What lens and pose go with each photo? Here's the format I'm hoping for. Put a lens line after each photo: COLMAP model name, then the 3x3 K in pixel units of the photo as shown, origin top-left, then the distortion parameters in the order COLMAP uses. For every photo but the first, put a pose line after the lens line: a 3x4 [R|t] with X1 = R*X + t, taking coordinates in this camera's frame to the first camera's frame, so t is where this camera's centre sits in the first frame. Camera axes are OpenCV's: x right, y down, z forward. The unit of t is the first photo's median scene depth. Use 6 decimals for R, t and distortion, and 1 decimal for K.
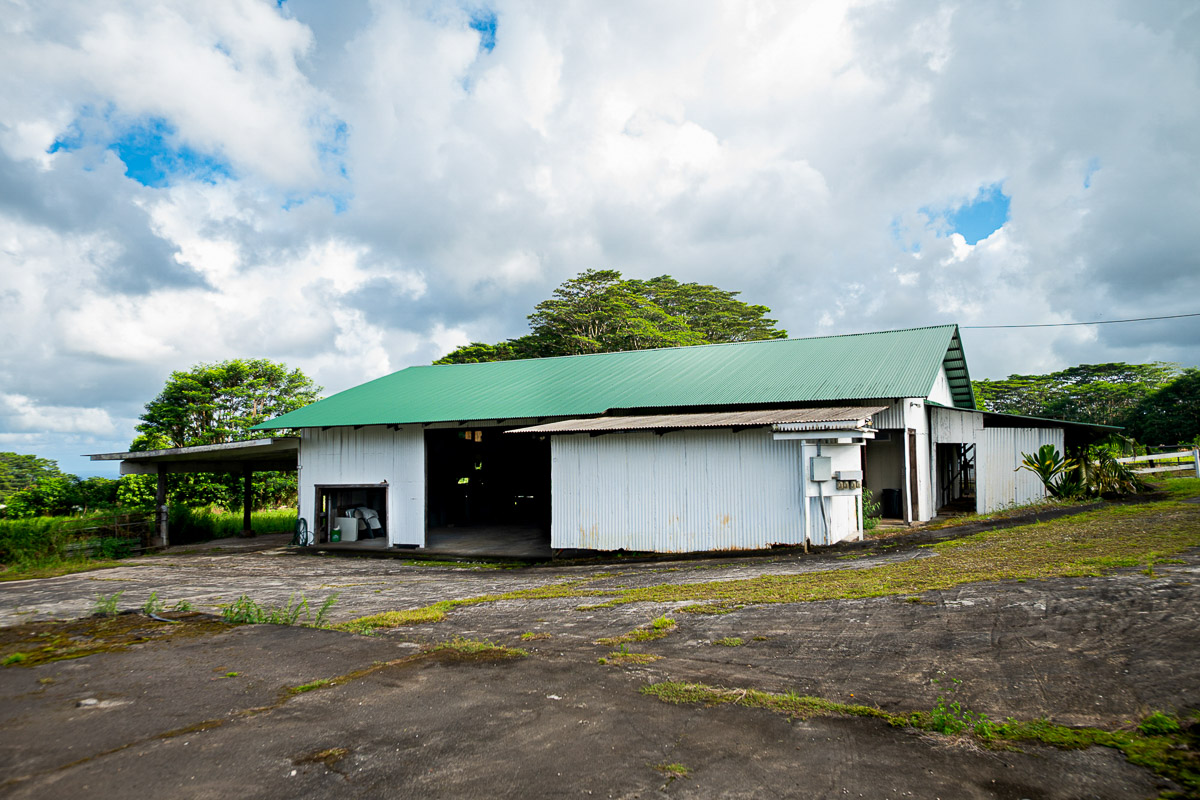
lens RADIAL K [[852.5, 0, 600.0], [0, 852.5, 400.0], [0, 0, 1]] dist [0.010789, 0.010041]
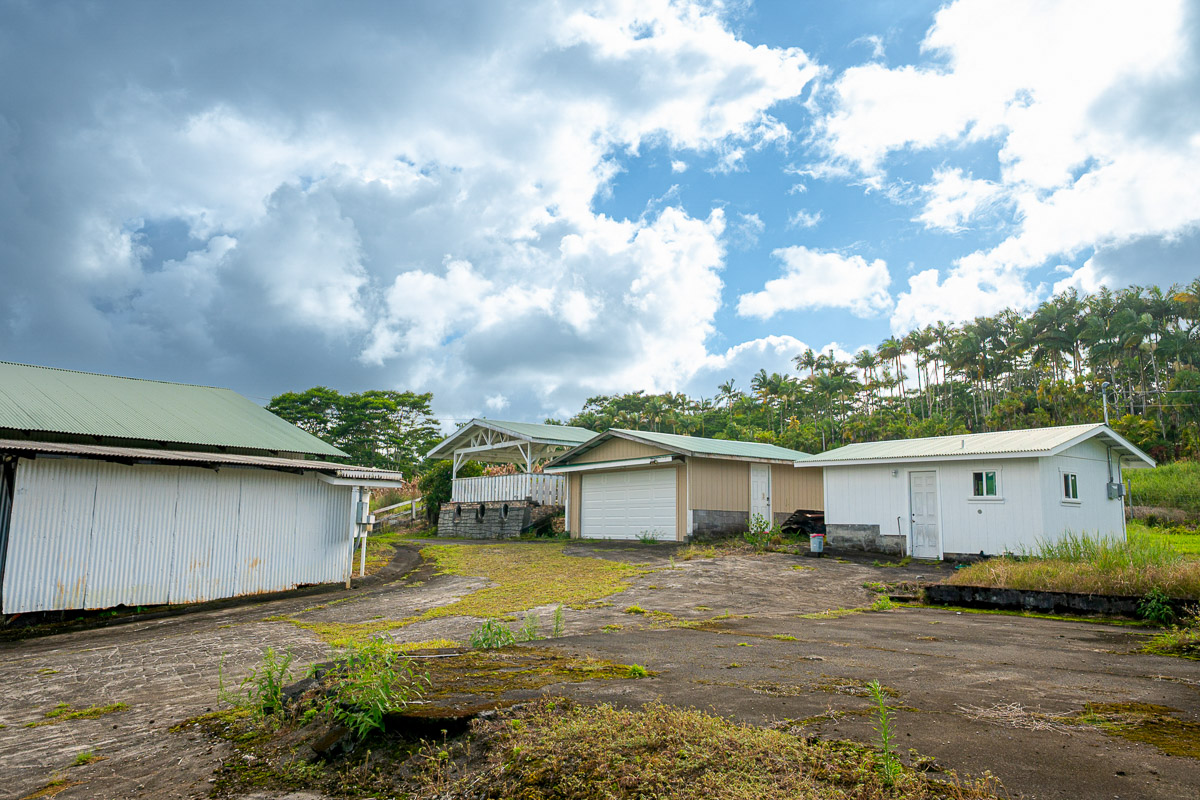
lens RADIAL K [[852.5, 0, 600.0], [0, 852.5, 400.0], [0, 0, 1]] dist [0.010789, 0.010041]
pose [[0.244234, 0.164366, 0.955685, -0.114894], [-0.081404, 0.985527, -0.148694, 0.011268], [-0.966293, -0.041481, 0.254079, 0.060905]]
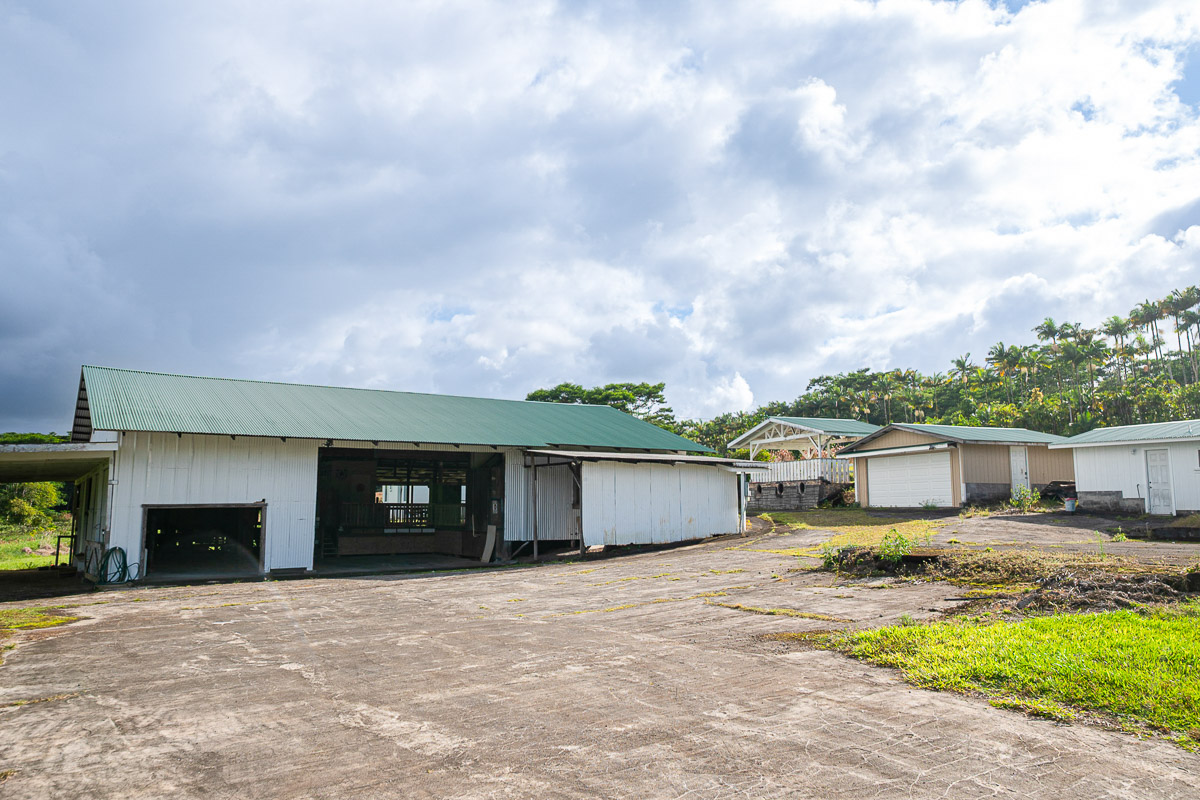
lens RADIAL K [[852.5, 0, 600.0], [0, 852.5, 400.0], [0, 0, 1]] dist [0.010789, 0.010041]
pose [[0.476706, 0.126279, 0.869946, -0.215224], [-0.062418, 0.991993, -0.109792, 0.016392], [-0.876844, -0.001962, 0.480771, 0.061511]]
